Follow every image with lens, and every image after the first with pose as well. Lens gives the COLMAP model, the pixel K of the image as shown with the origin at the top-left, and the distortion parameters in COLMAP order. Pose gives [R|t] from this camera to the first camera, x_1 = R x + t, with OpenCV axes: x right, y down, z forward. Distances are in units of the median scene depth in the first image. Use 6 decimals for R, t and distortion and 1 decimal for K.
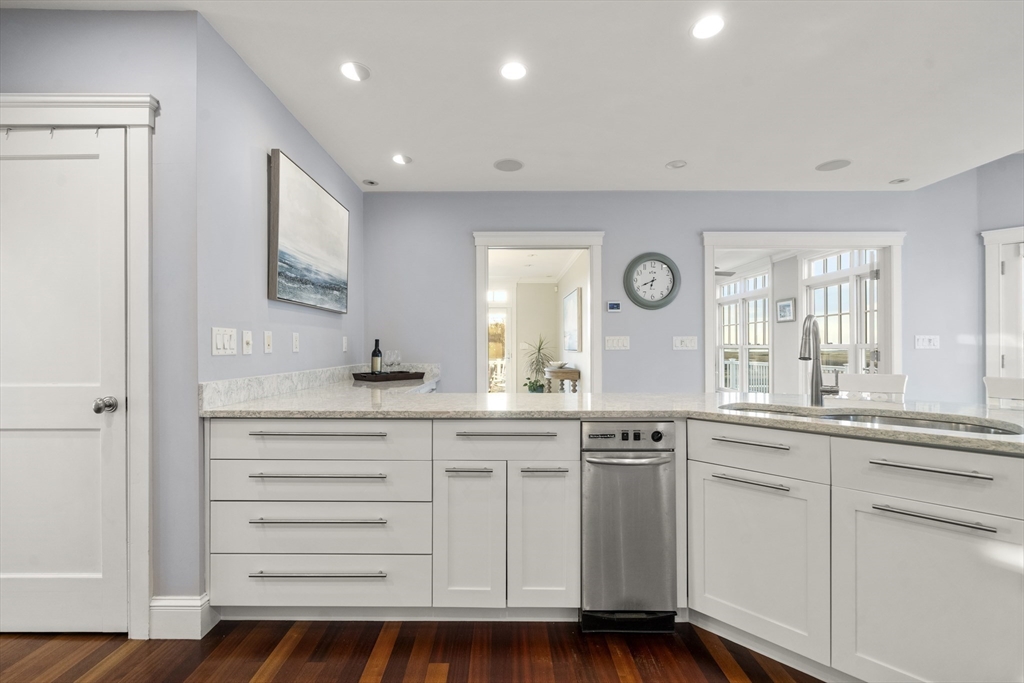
lens RADIAL K [[432.5, 0, 506.4], [0, 432.5, 344.1], [0, 0, 1]] dist [-0.003064, -0.000001]
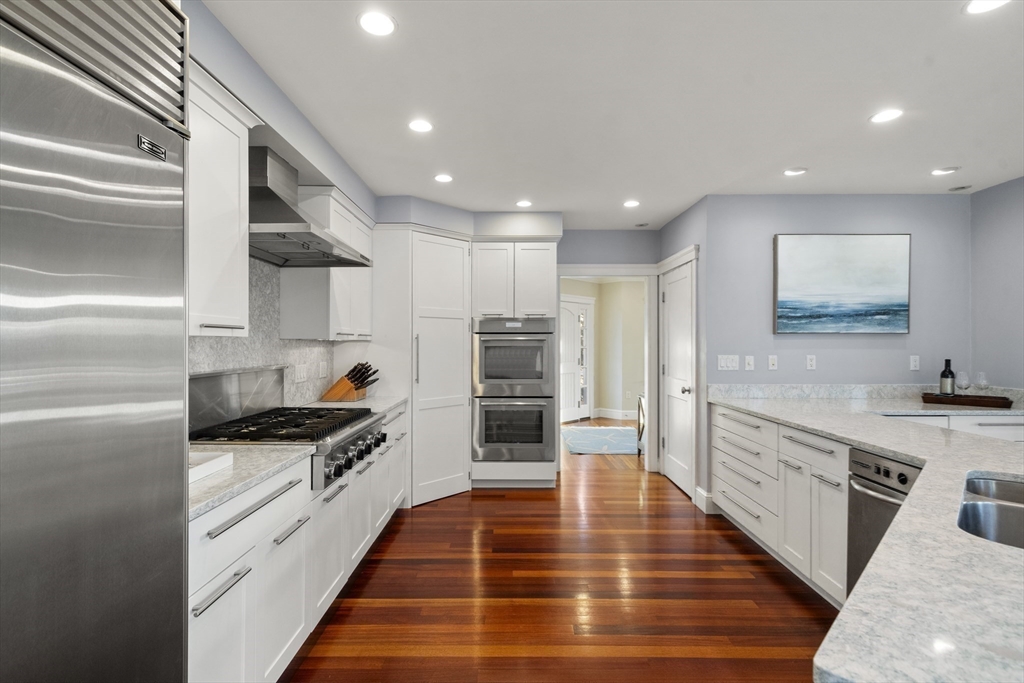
lens RADIAL K [[465.9, 0, 512.0], [0, 465.9, 341.5], [0, 0, 1]] dist [0.010491, 0.000071]
pose [[-0.002751, -0.004285, -0.999987, 1.080029], [0.006332, 0.999971, -0.004303, -0.076512], [0.999976, -0.006344, -0.002724, 0.086895]]
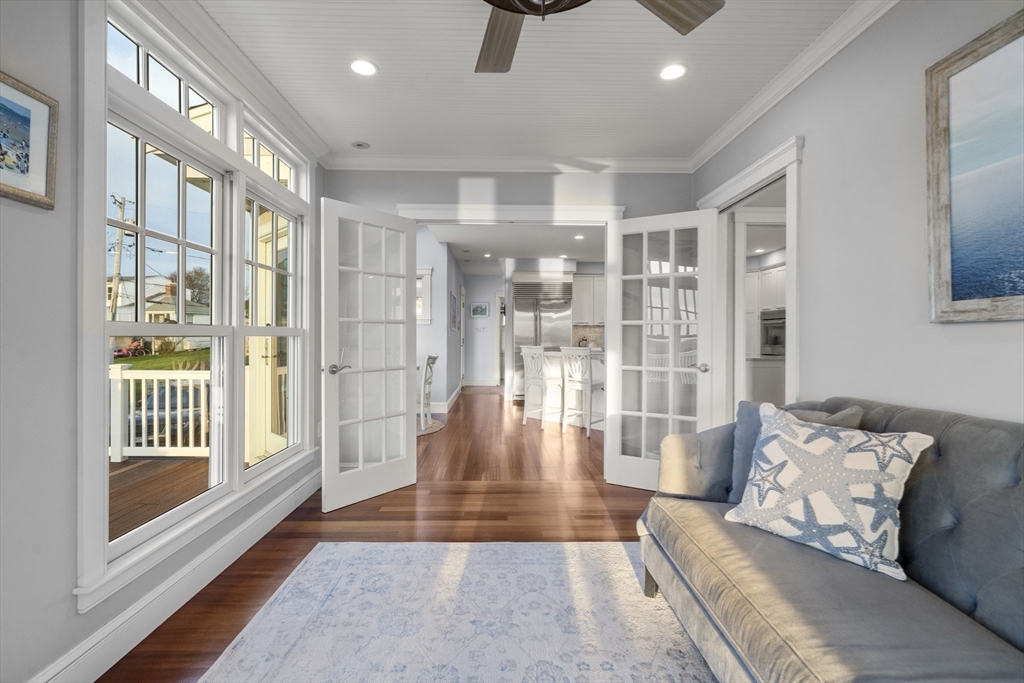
lens RADIAL K [[465.9, 0, 512.0], [0, 465.9, 341.5], [0, 0, 1]] dist [0.010491, 0.000071]
pose [[-0.999659, -0.002485, -0.025988, 1.160131], [-0.002570, 0.999991, 0.003247, 0.034919], [0.025980, 0.003313, -0.999657, 3.371515]]
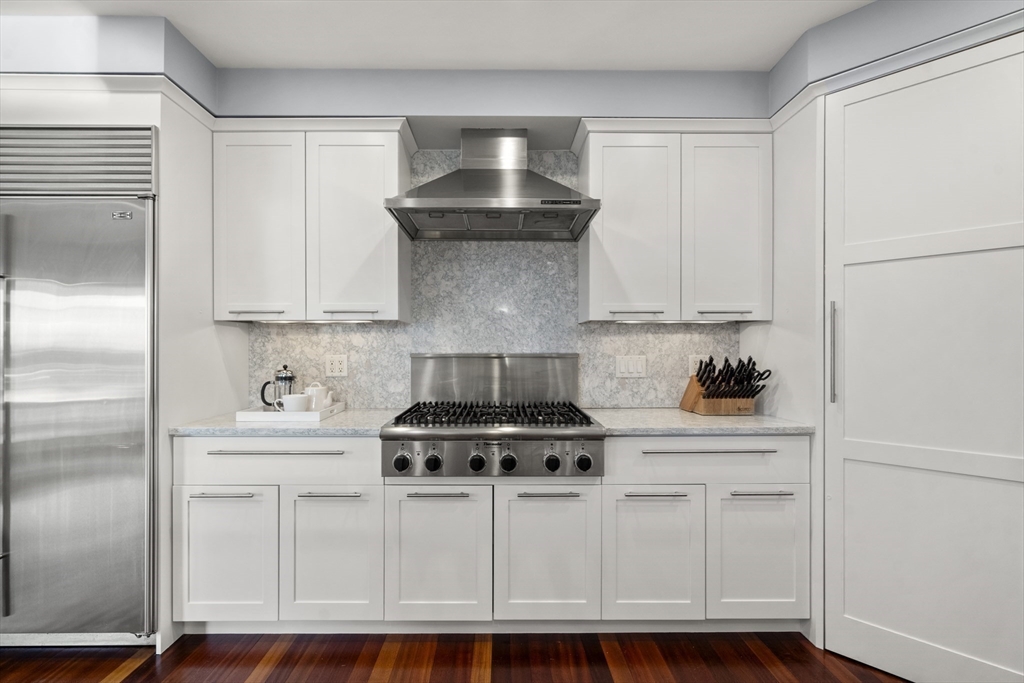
lens RADIAL K [[465.9, 0, 512.0], [0, 465.9, 341.5], [0, 0, 1]] dist [0.010491, 0.000071]
pose [[-0.999817, 0.001429, -0.019094, -0.010784], [0.001753, 0.999854, -0.016971, -0.031630], [0.019067, -0.017001, -0.999674, 0.554479]]
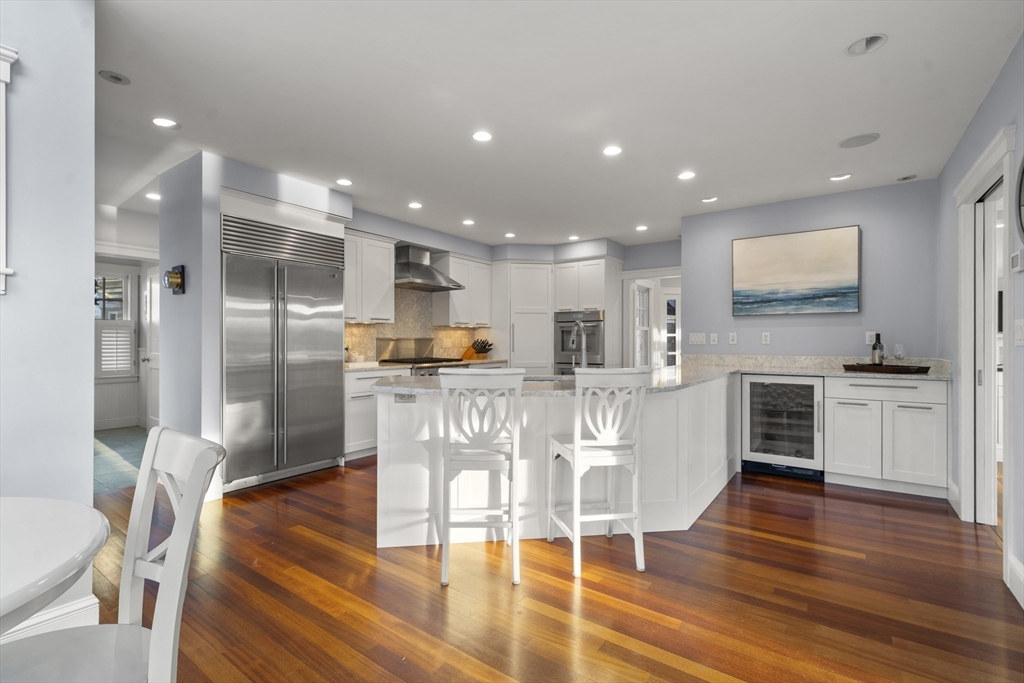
lens RADIAL K [[465.9, 0, 512.0], [0, 465.9, 341.5], [0, 0, 1]] dist [0.010491, 0.000071]
pose [[-0.579660, 0.001053, -0.814858, 1.742175], [0.006038, 0.999977, -0.003003, 0.008919], [0.814836, -0.006661, -0.579654, 1.393478]]
